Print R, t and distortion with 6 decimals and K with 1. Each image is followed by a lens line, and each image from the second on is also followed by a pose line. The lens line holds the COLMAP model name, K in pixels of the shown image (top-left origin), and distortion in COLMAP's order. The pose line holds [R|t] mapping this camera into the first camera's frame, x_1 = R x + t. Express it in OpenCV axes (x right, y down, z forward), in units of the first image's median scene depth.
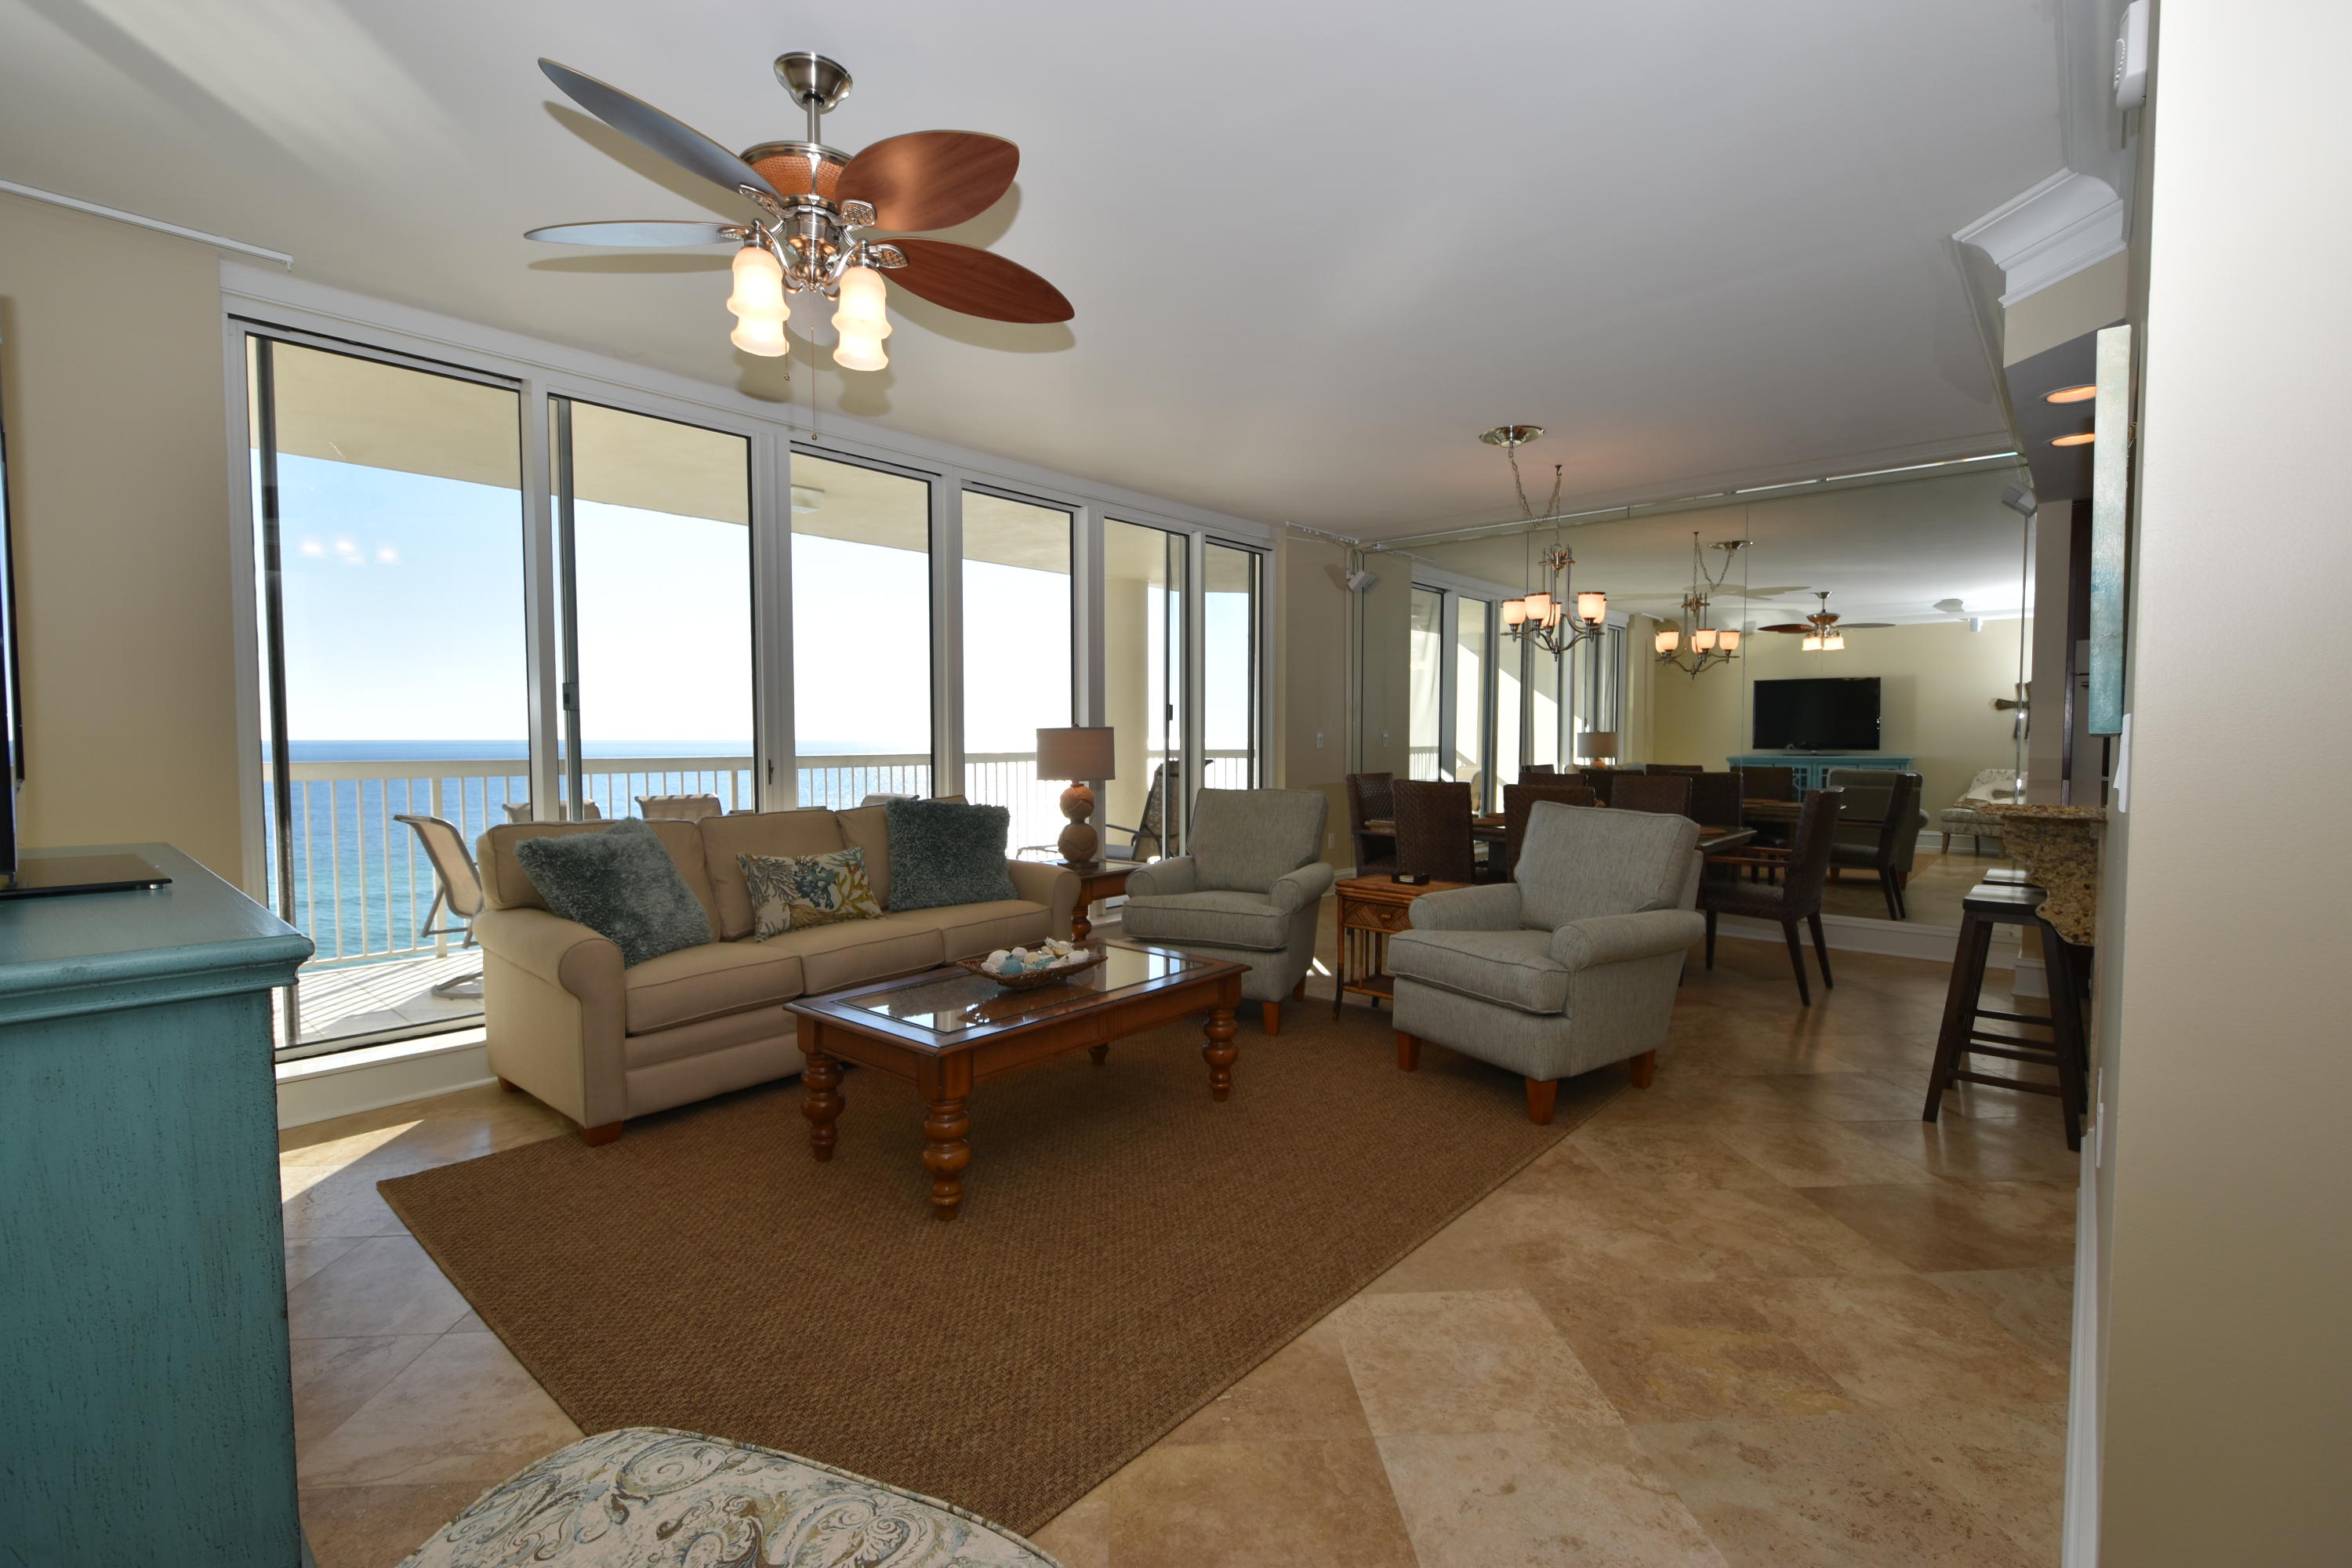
lens RADIAL K [[1034.5, 0, 1203.4], [0, 1034.5, 799.2], [0, 0, 1]] dist [0.003217, -0.003577]
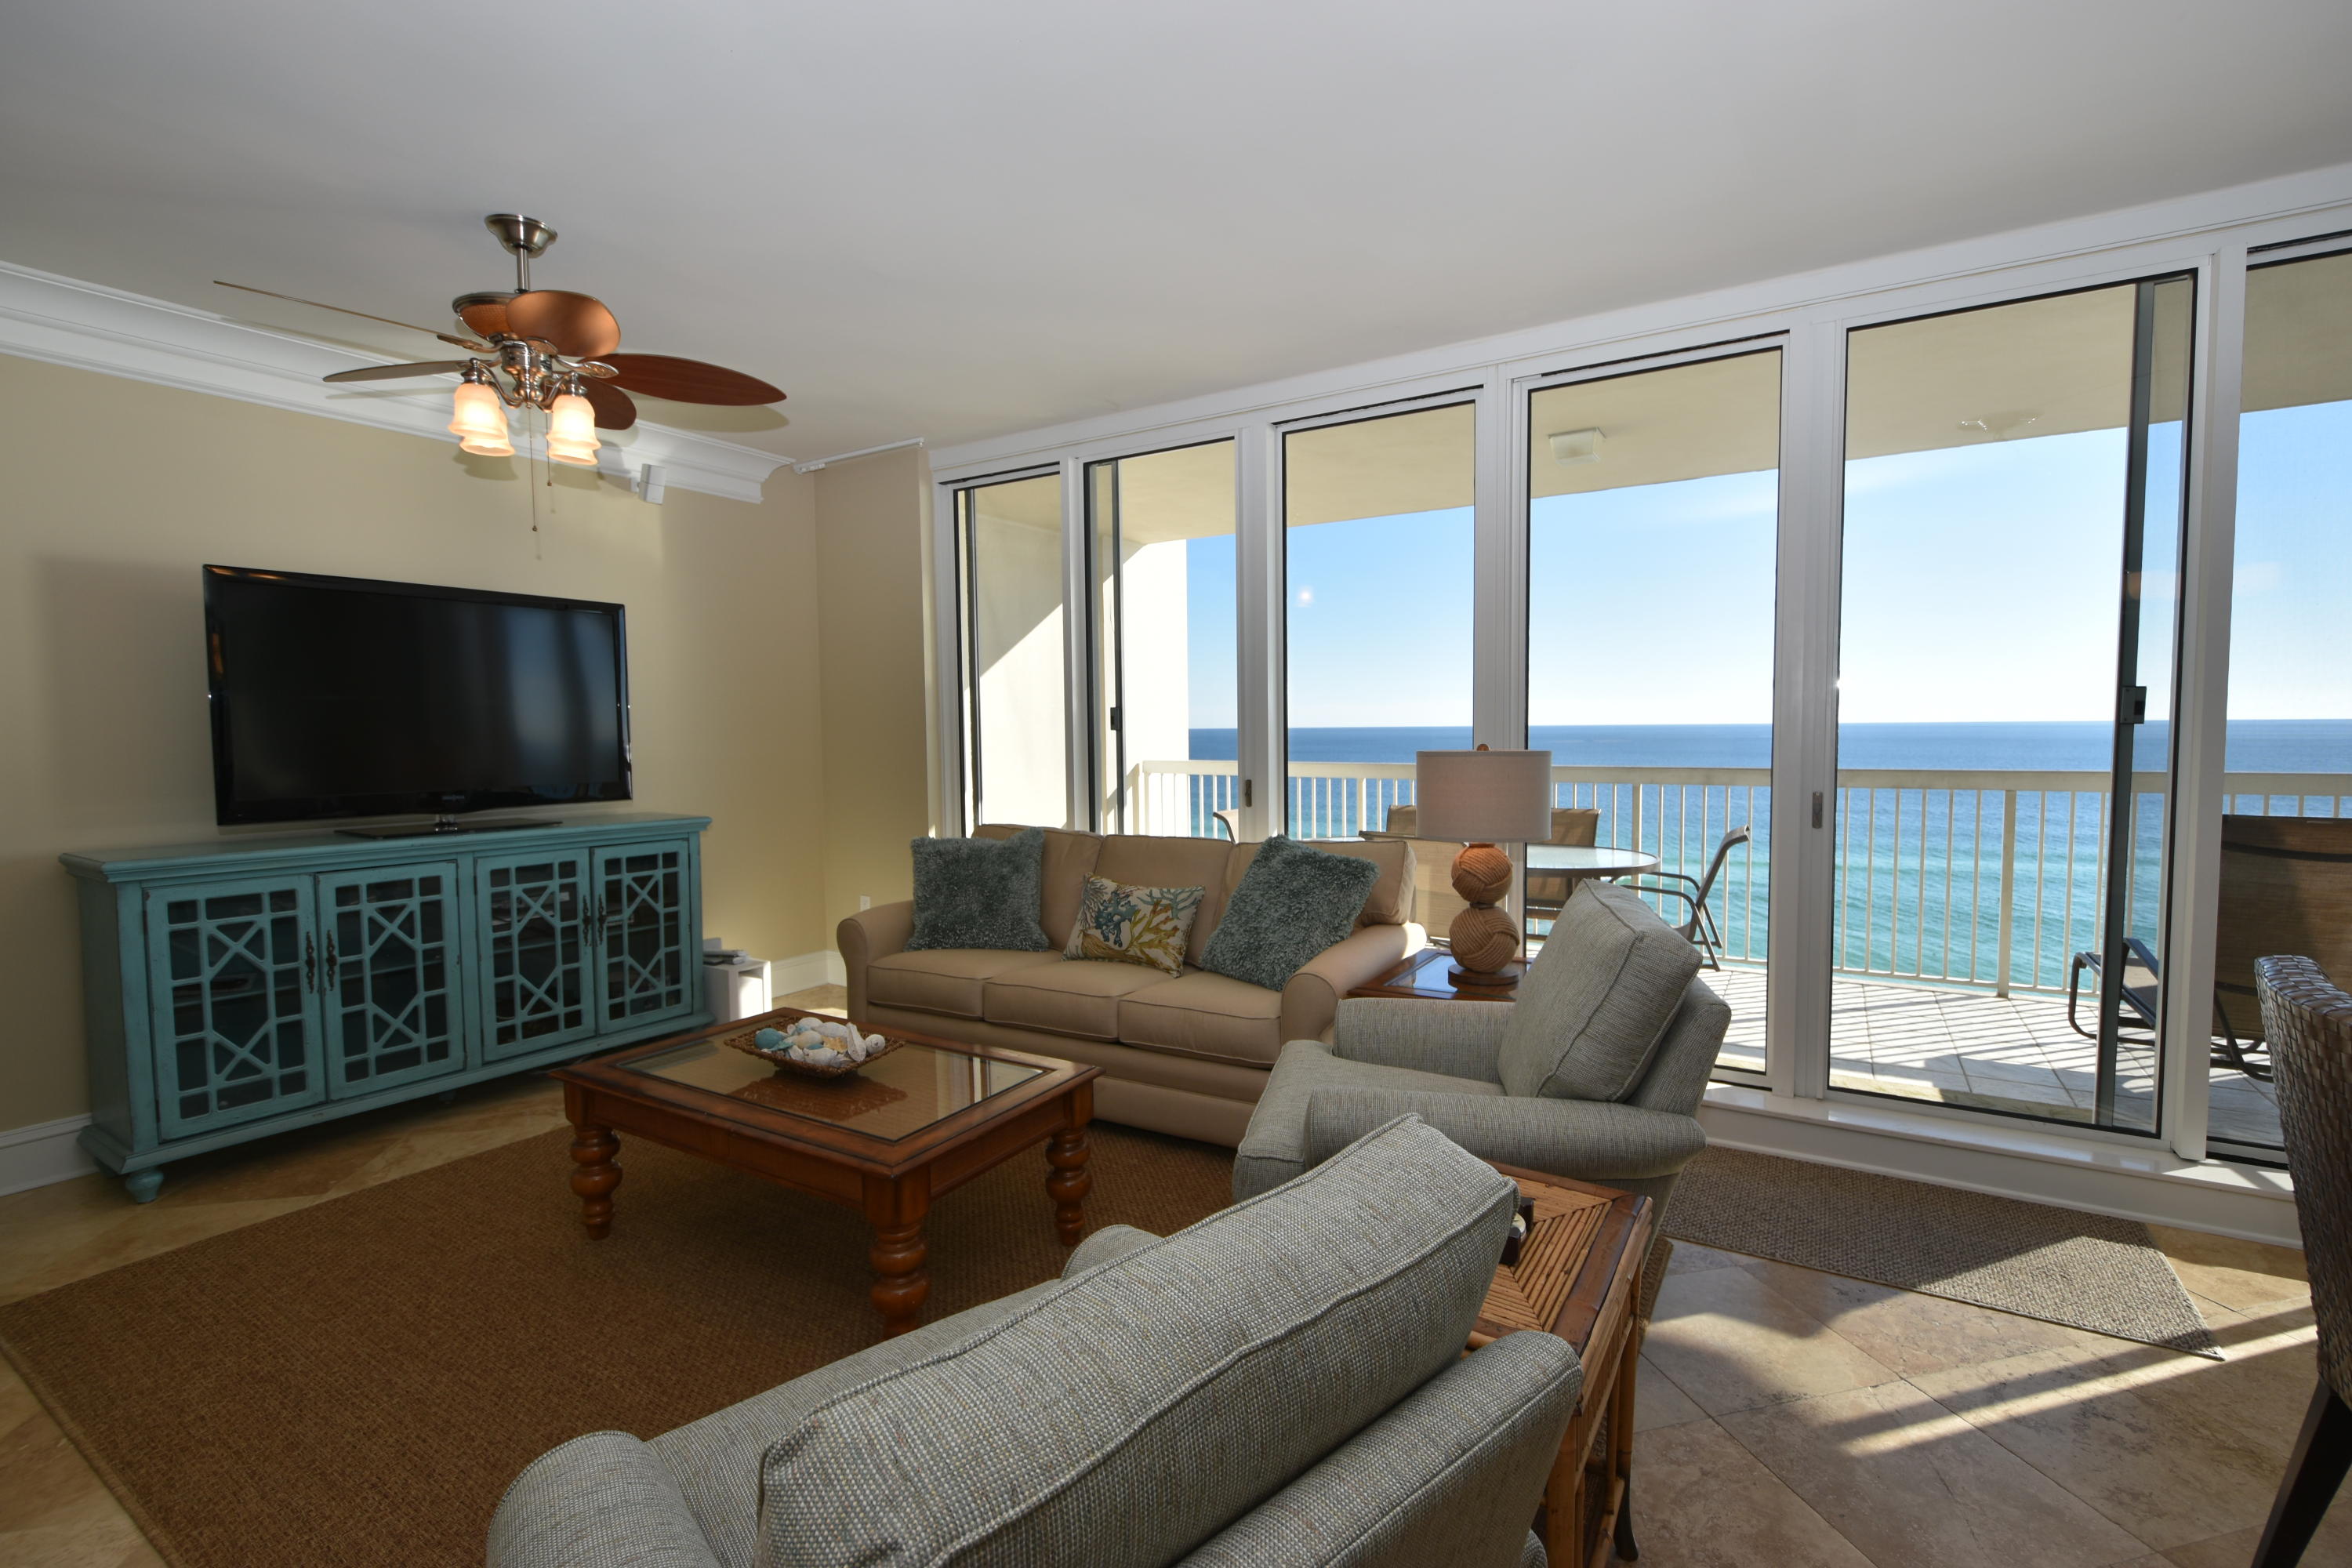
lens RADIAL K [[1034.5, 0, 1172.9], [0, 1034.5, 788.1], [0, 0, 1]] dist [0.003217, -0.003577]
pose [[0.150444, 0.056784, -0.986987, 0.915335], [-0.049238, 0.997540, 0.049886, -0.139145], [0.987392, 0.041092, 0.152869, 1.504019]]
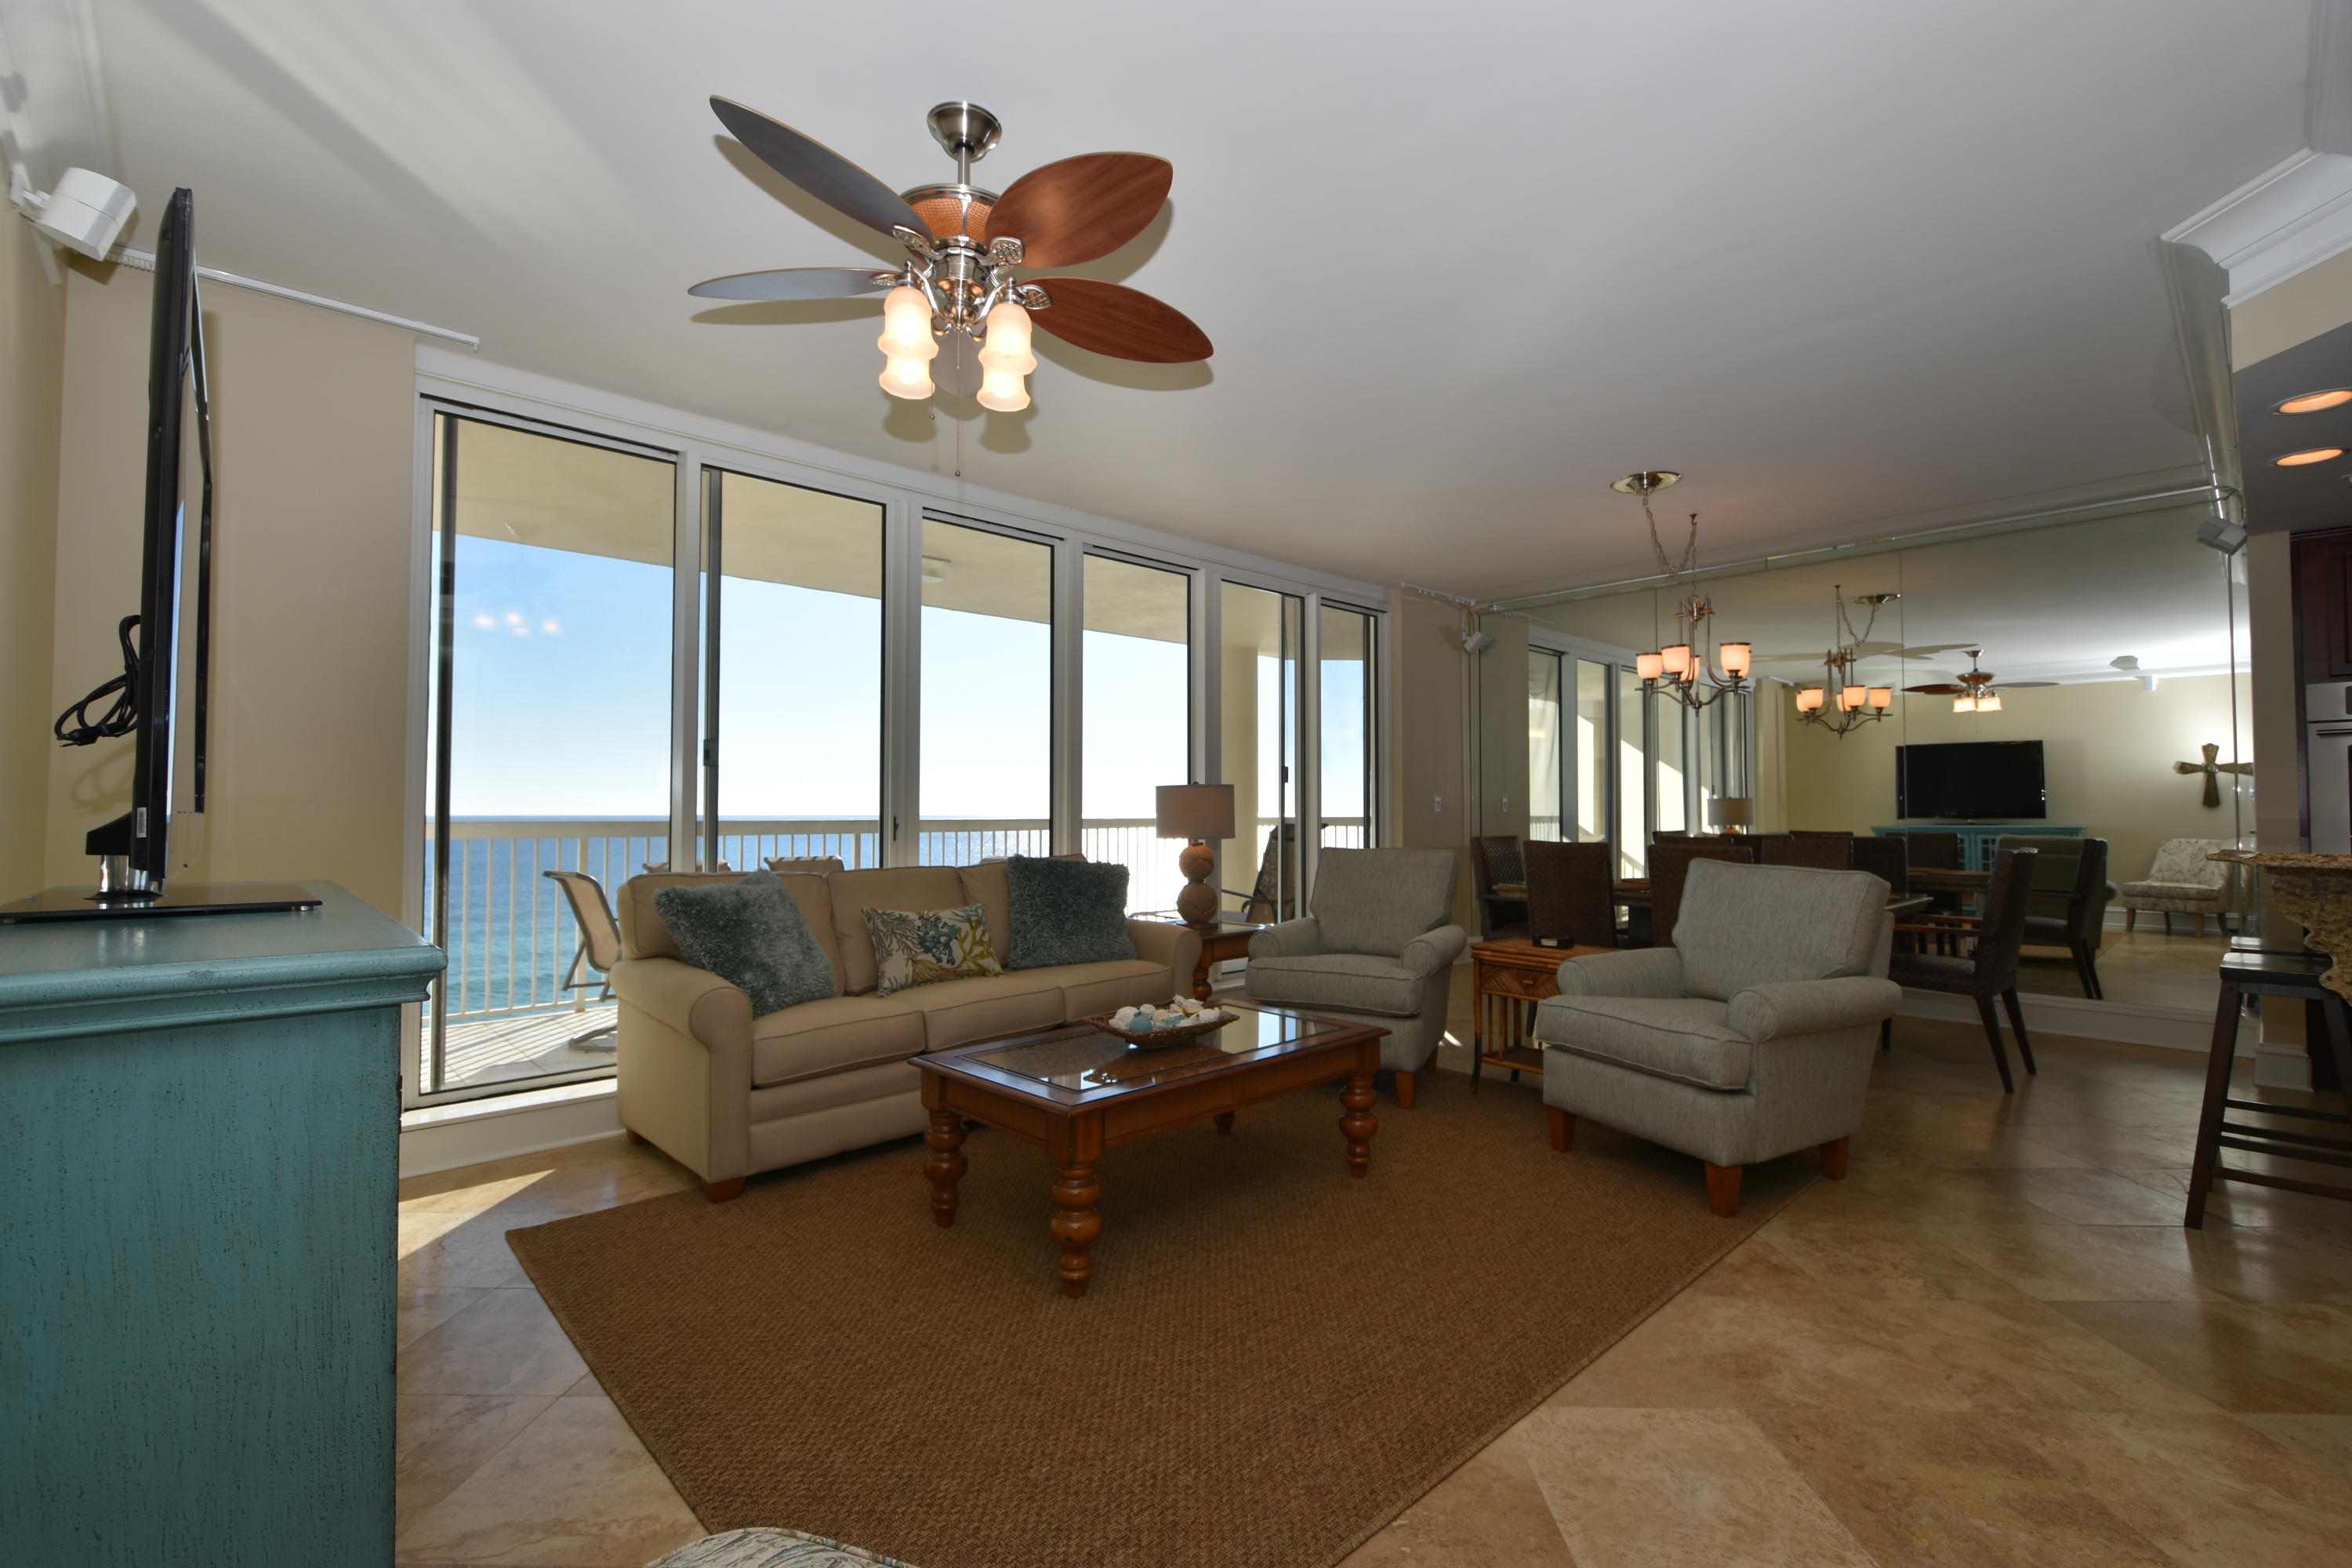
lens RADIAL K [[1034.5, 0, 1205.5], [0, 1034.5, 792.9], [0, 0, 1]] dist [0.003217, -0.003577]
pose [[0.995328, -0.003198, -0.096499, -0.043564], [-0.004185, 0.997083, -0.076208, 0.028626], [0.096461, 0.076256, 0.992411, 0.061397]]
